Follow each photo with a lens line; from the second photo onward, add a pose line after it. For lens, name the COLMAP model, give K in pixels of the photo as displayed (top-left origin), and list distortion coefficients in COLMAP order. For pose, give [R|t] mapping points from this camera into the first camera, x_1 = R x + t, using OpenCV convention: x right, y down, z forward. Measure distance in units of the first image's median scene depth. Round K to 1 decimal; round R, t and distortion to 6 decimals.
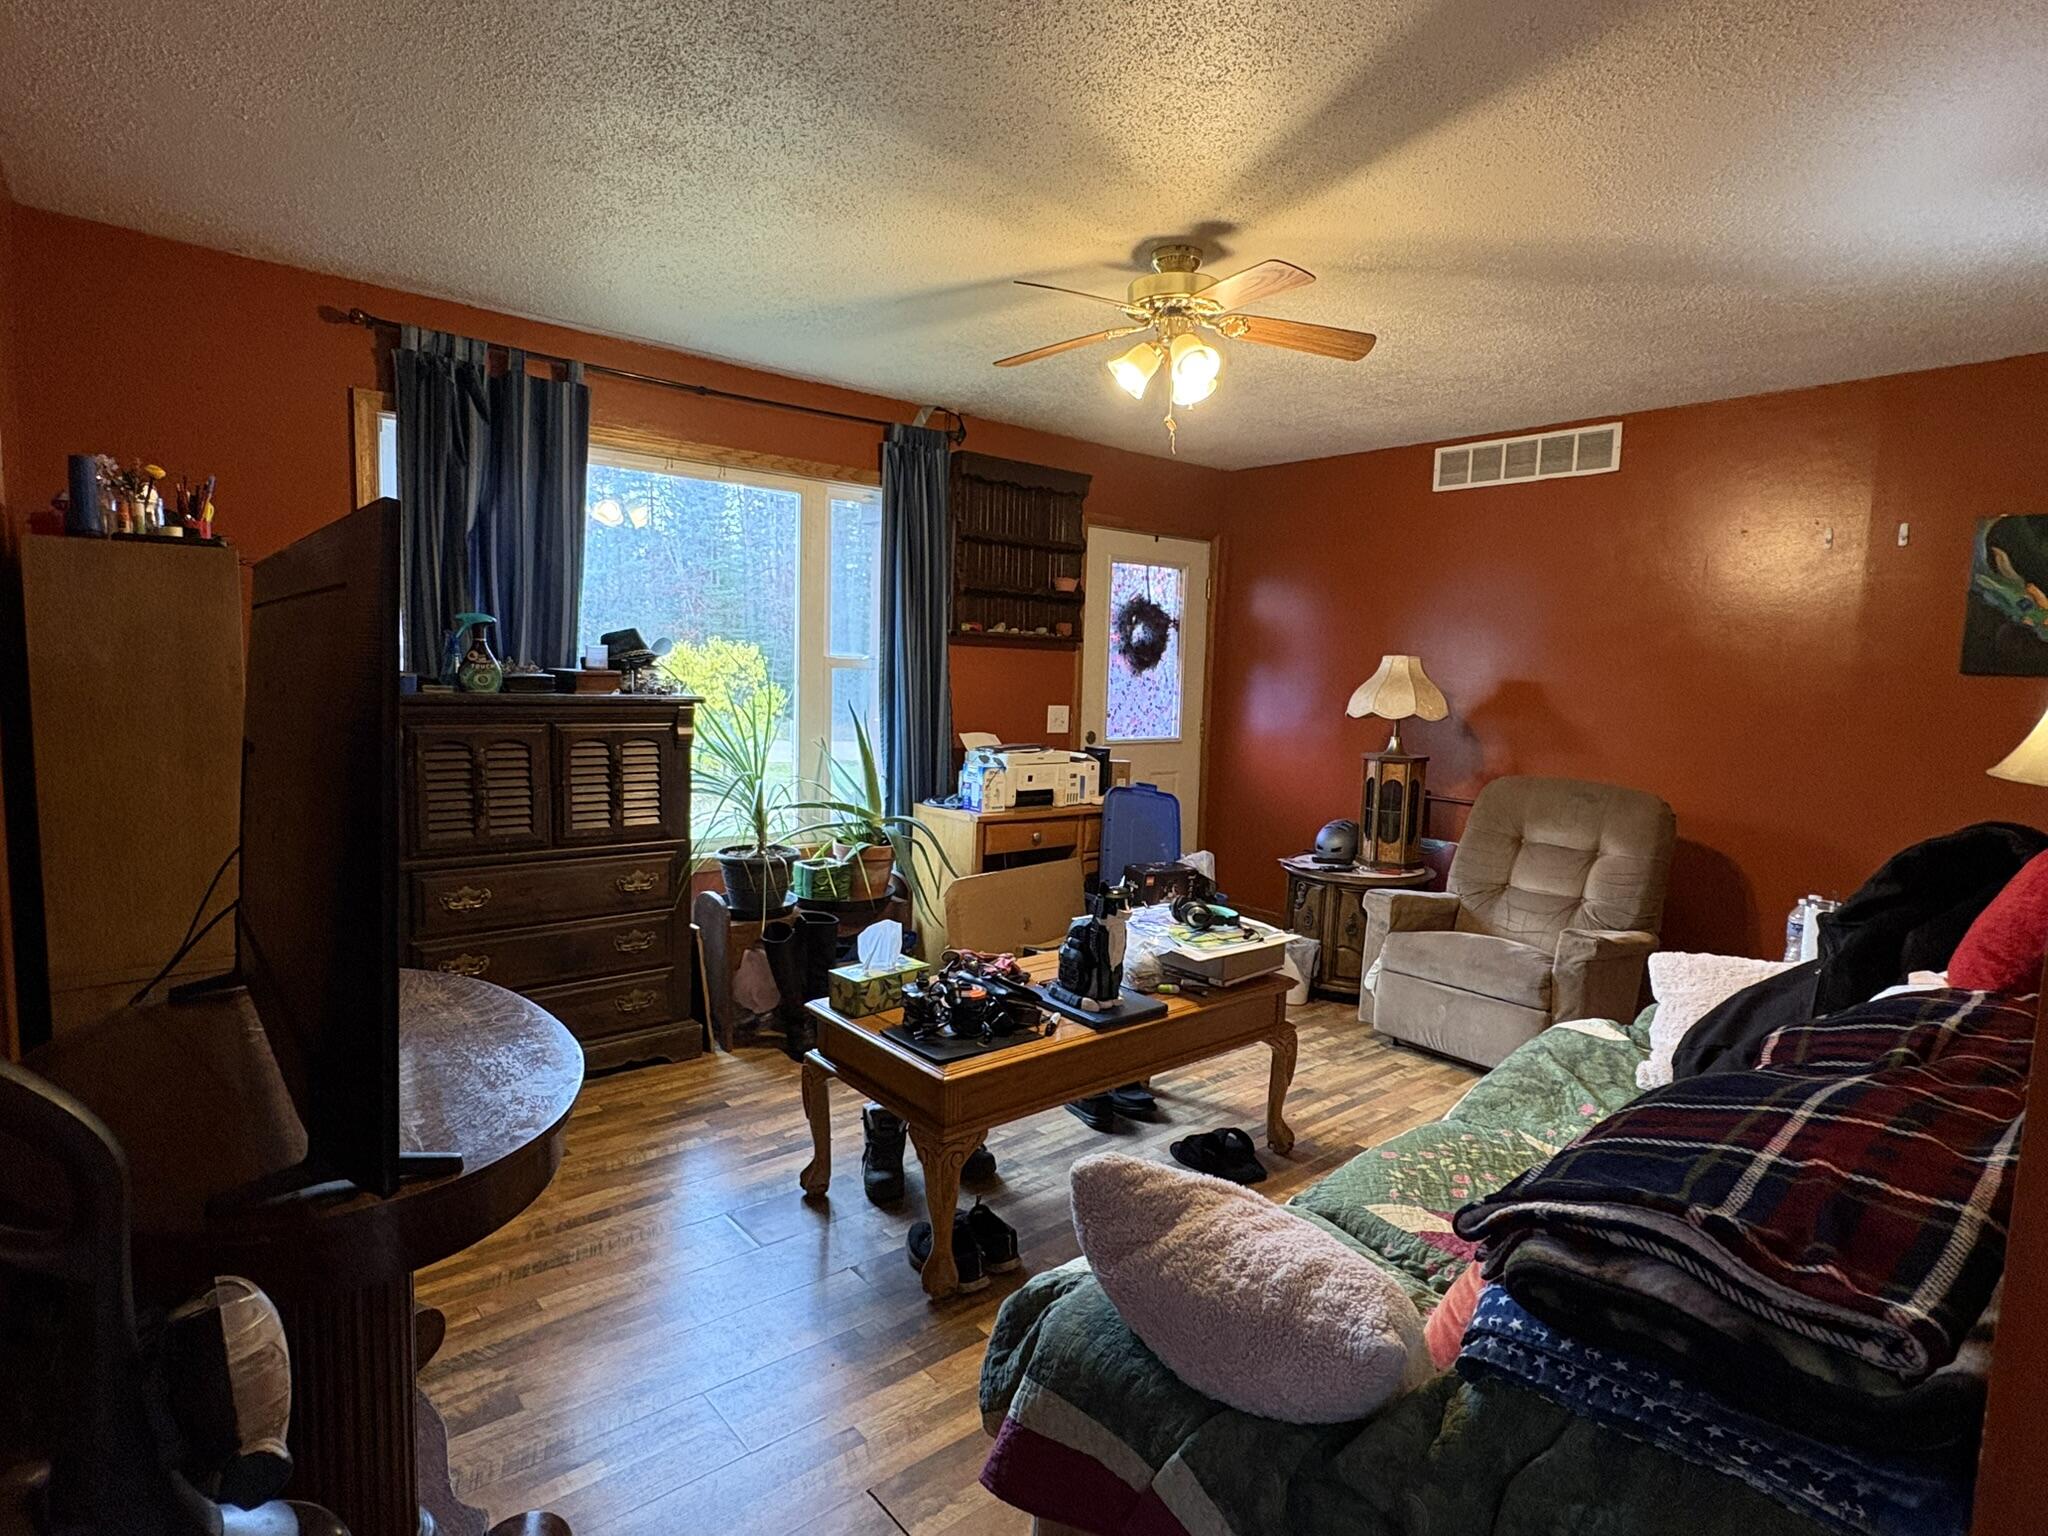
lens RADIAL K [[1069.3, 0, 1026.4], [0, 1069.3, 762.8], [0, 0, 1]] dist [0.001337, -0.000609]
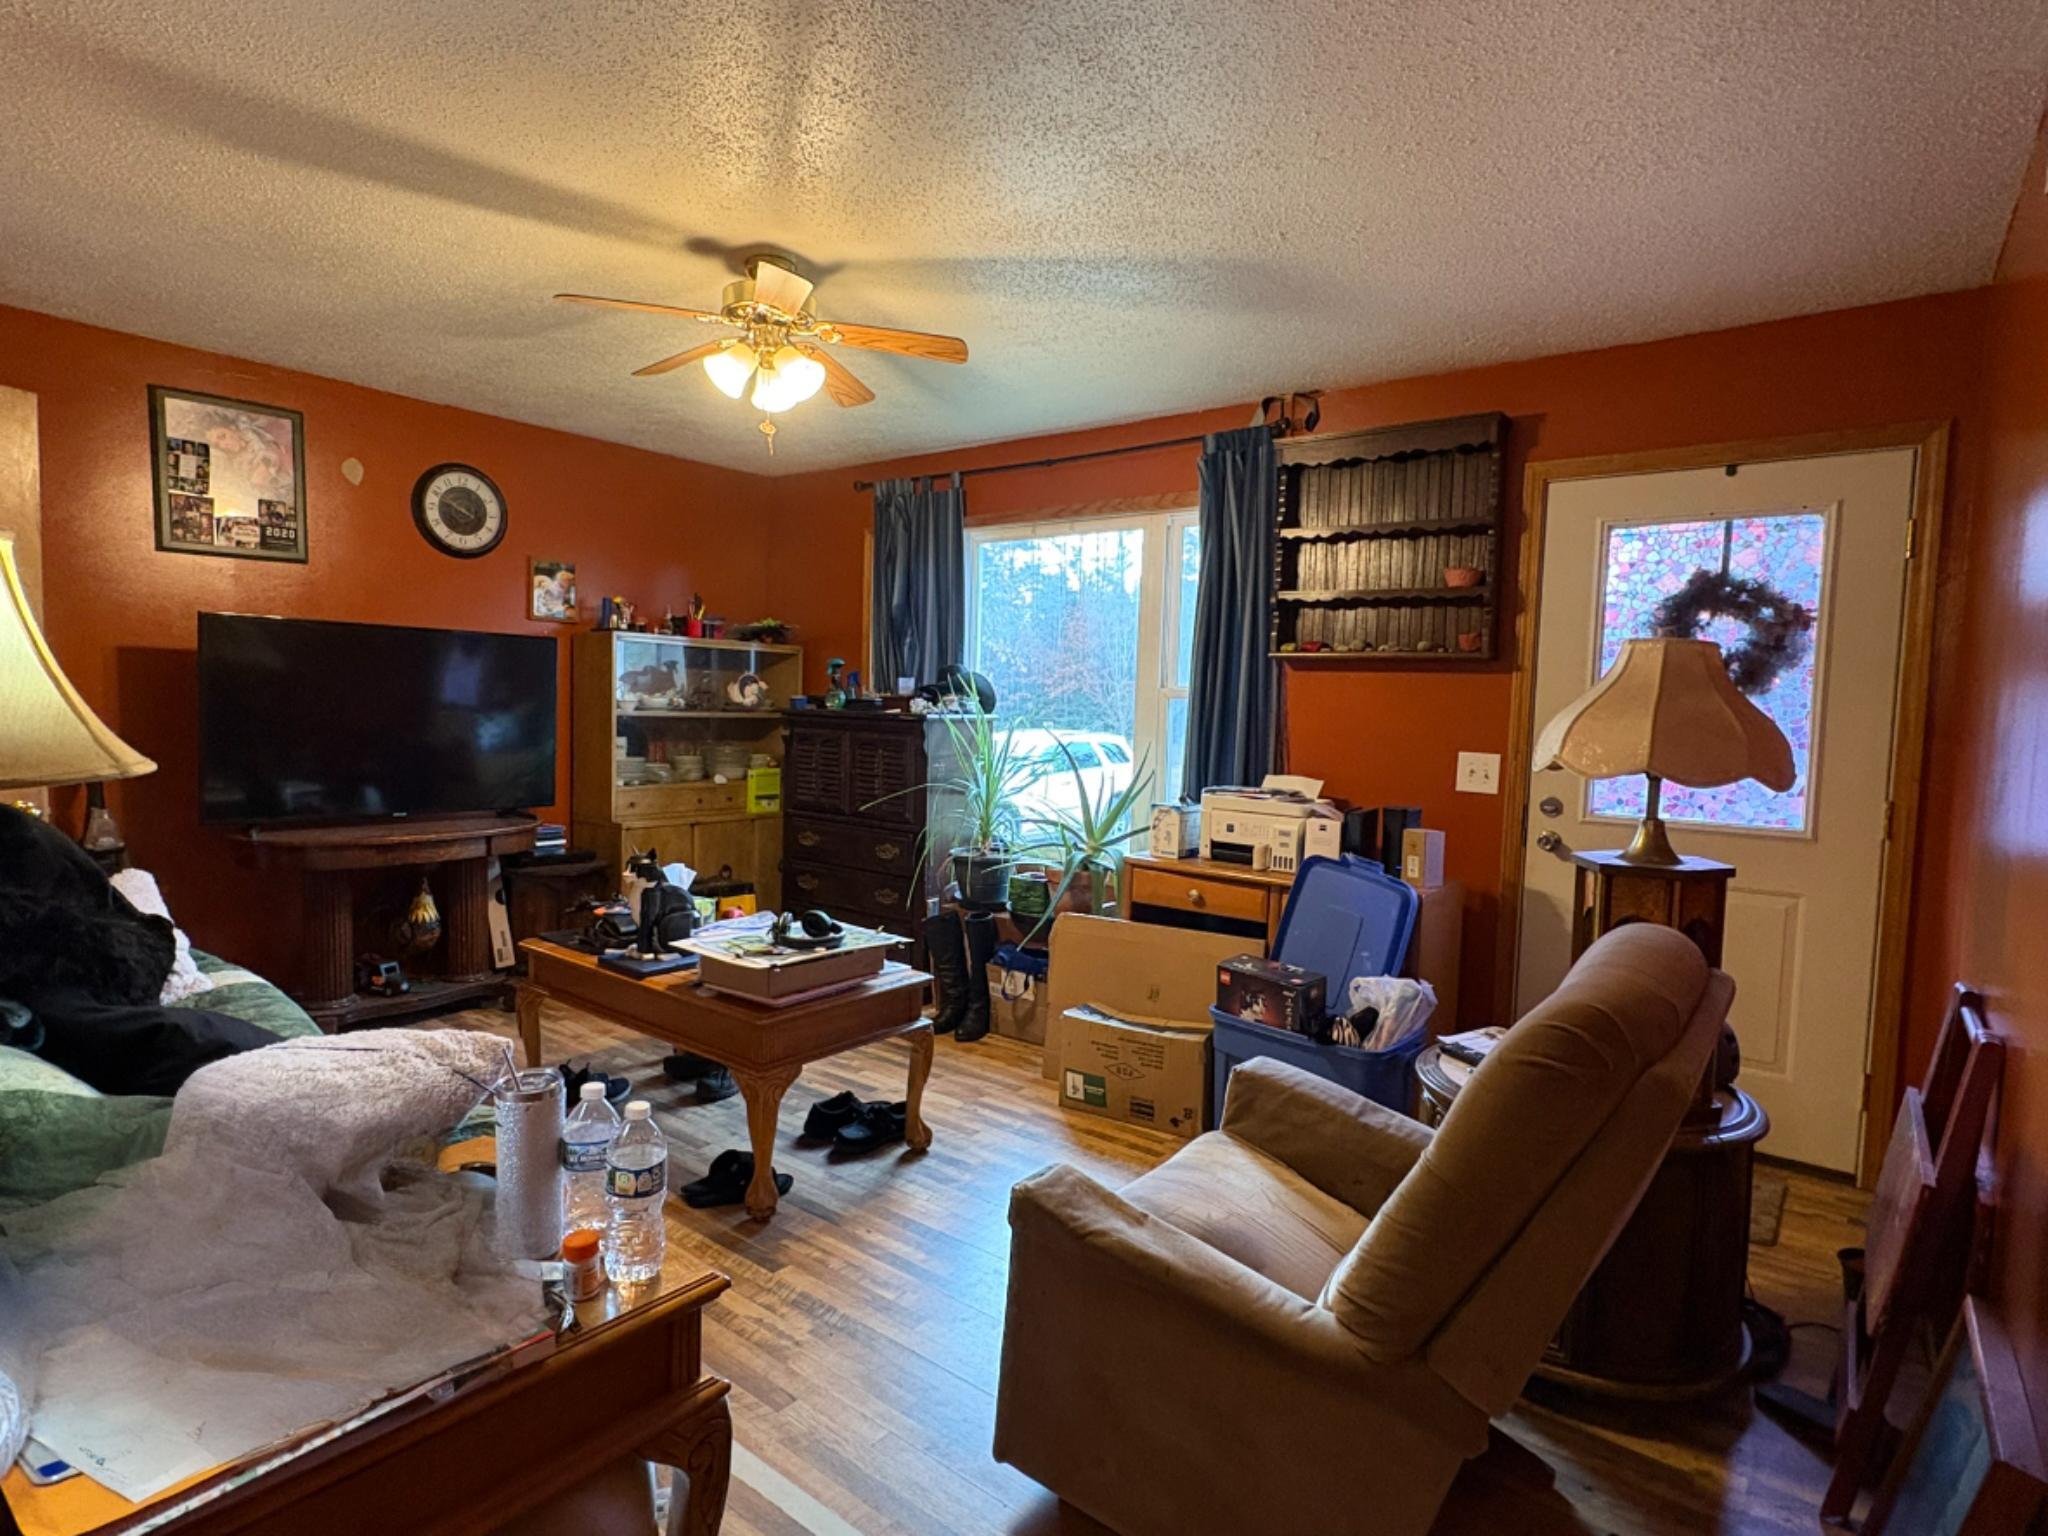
lens RADIAL K [[1079.9, 0, 1029.6], [0, 1079.9, 772.2], [0, 0, 1]] dist [-0.007151, -0.000779]
pose [[0.206218, 0.043132, -0.977555, 0.766260], [-0.114643, 0.993213, 0.019639, -0.025744], [0.971767, 0.108020, 0.209763, 0.675020]]
